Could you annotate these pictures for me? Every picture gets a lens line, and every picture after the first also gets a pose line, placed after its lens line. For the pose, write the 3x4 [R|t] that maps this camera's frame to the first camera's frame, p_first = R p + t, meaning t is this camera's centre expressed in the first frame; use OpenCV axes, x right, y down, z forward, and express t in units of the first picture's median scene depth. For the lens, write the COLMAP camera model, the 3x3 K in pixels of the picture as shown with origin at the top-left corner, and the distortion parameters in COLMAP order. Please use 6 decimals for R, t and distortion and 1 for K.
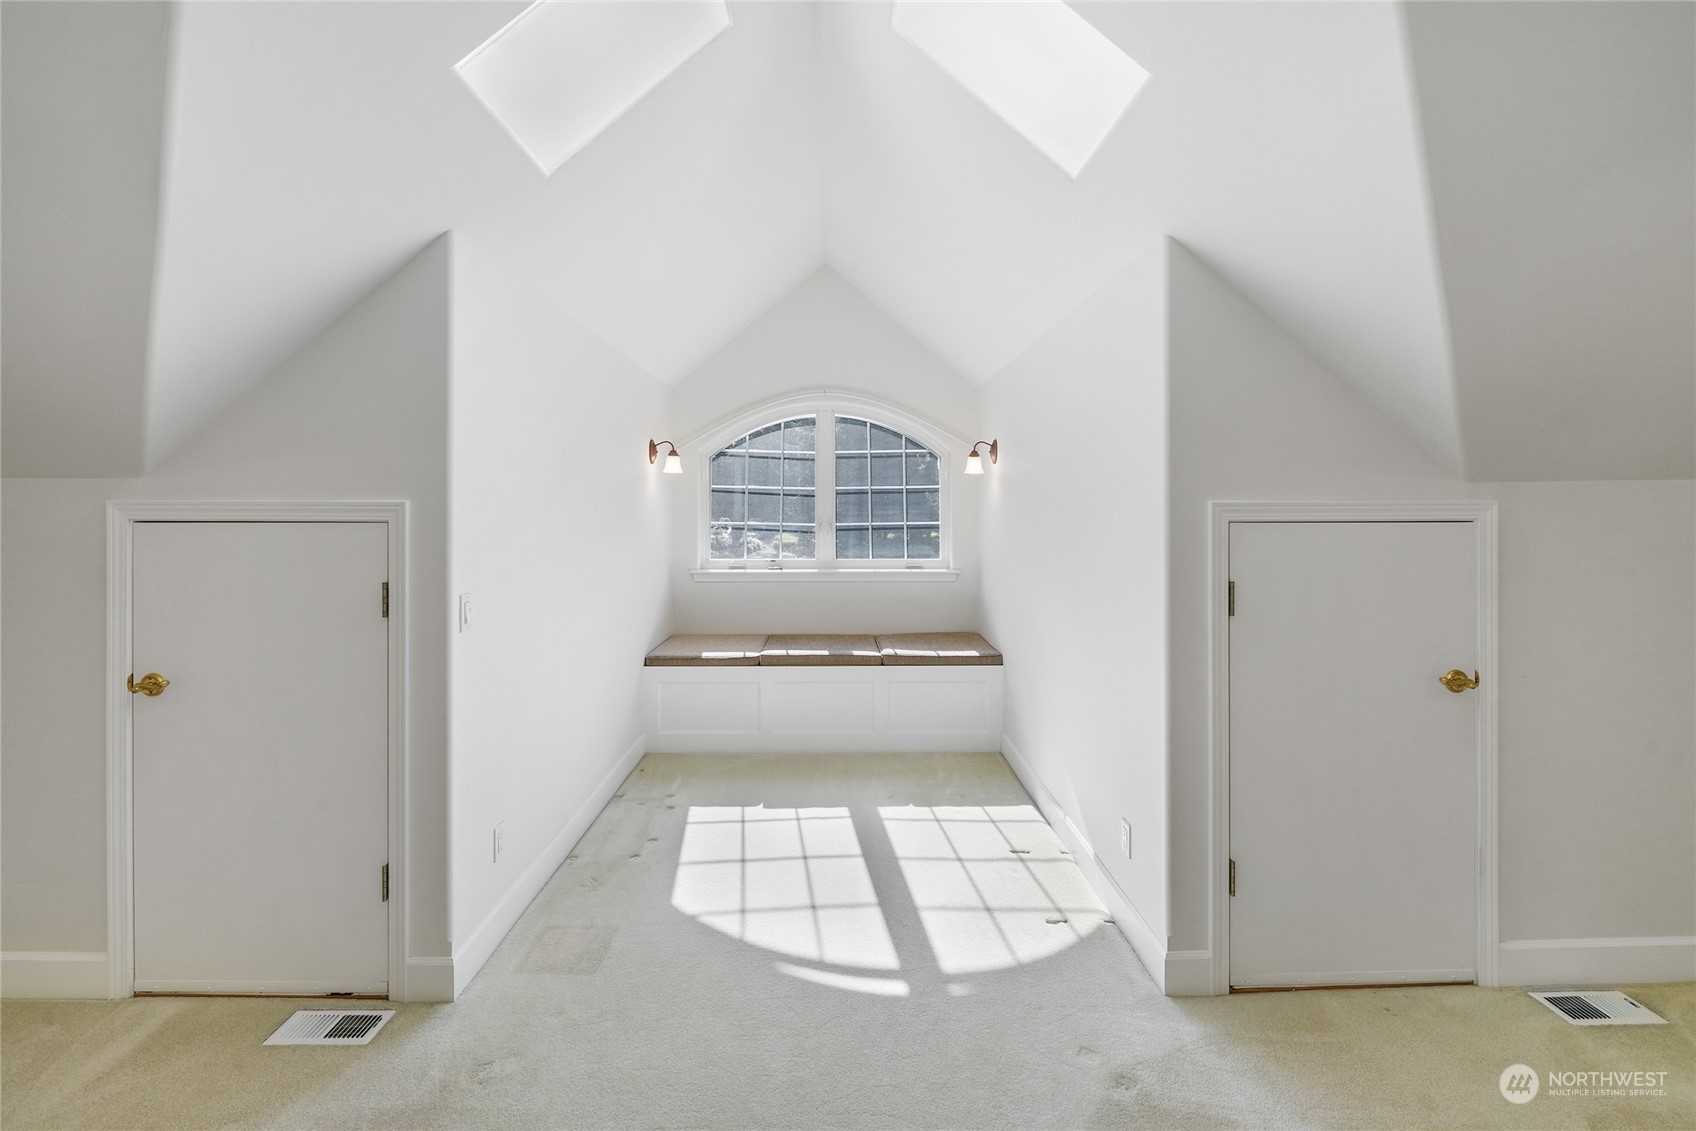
lens RADIAL K [[704.2, 0, 799.1], [0, 704.2, 511.7], [0, 0, 1]] dist [-0.005296, -0.000897]
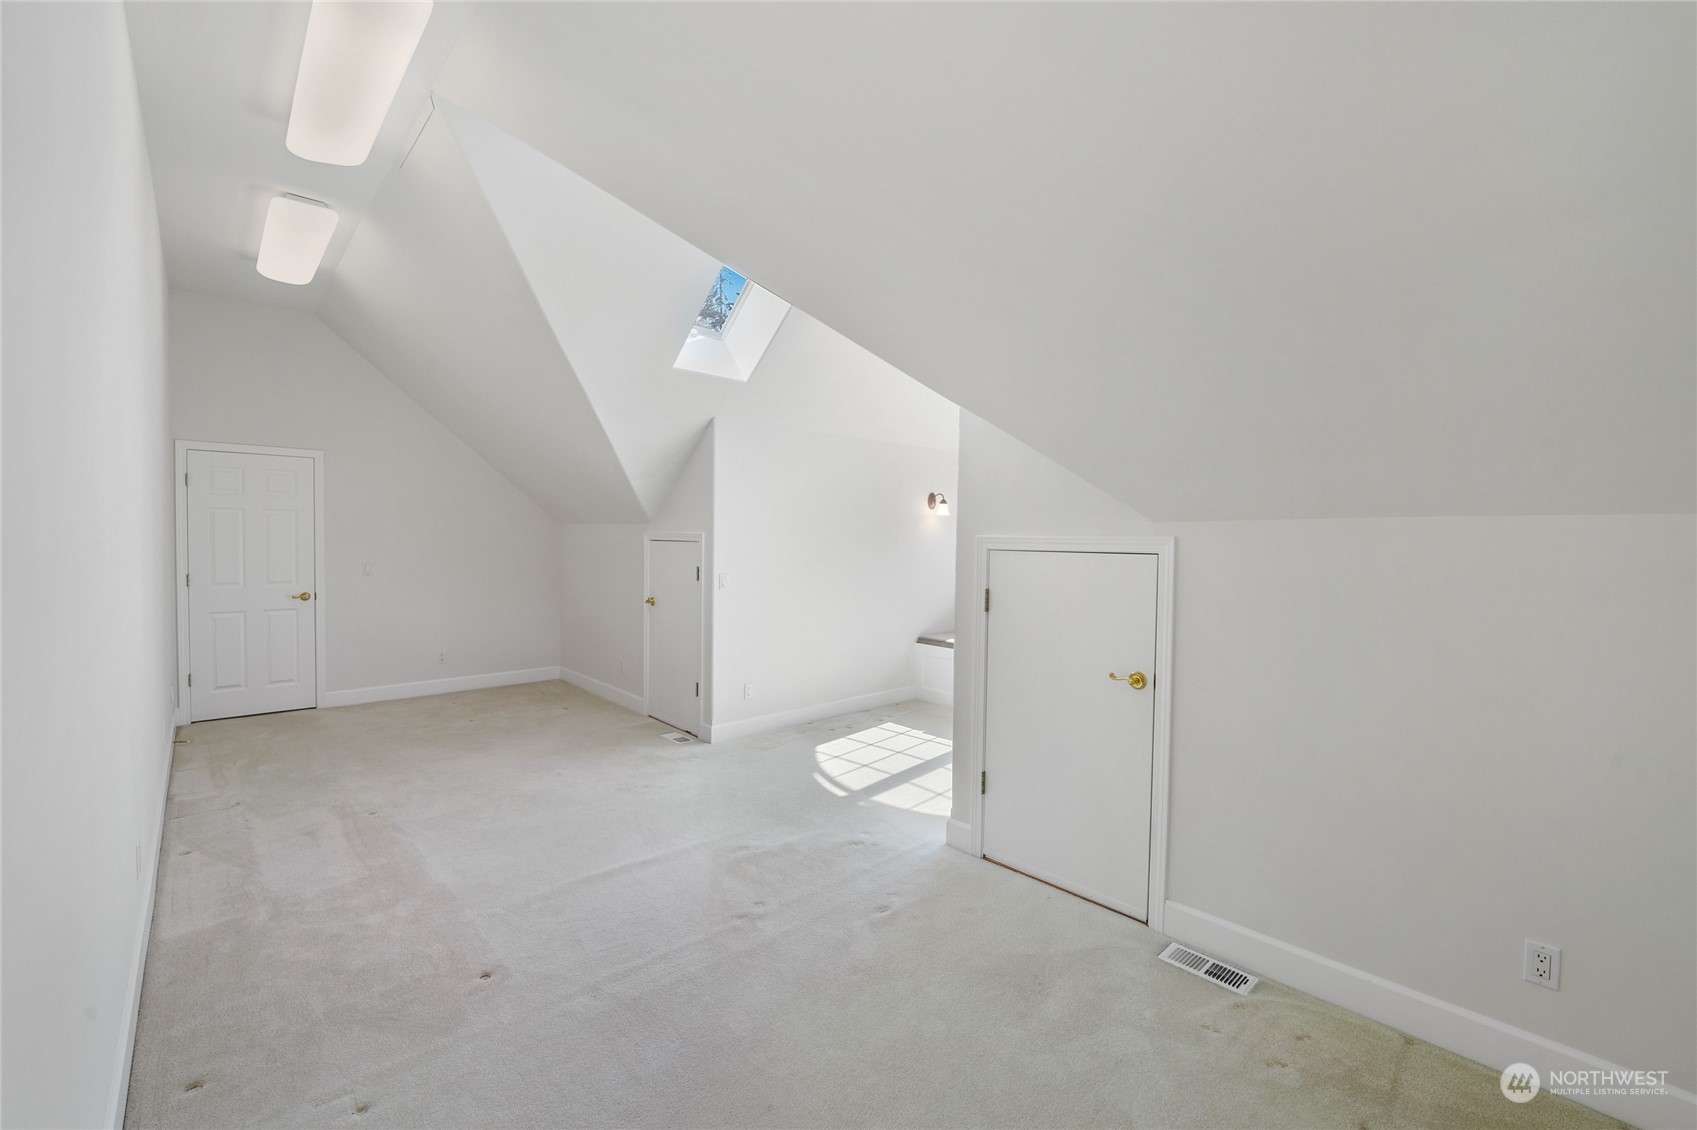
lens RADIAL K [[704.6, 0, 855.1], [0, 704.6, 555.2], [0, 0, 1]] dist [-0.005296, -0.000897]
pose [[0.676422, 0.026744, -0.736028, 1.399242], [-0.015936, 0.999638, 0.021678, -0.001607], [0.736342, -0.002934, 0.676603, -0.227812]]
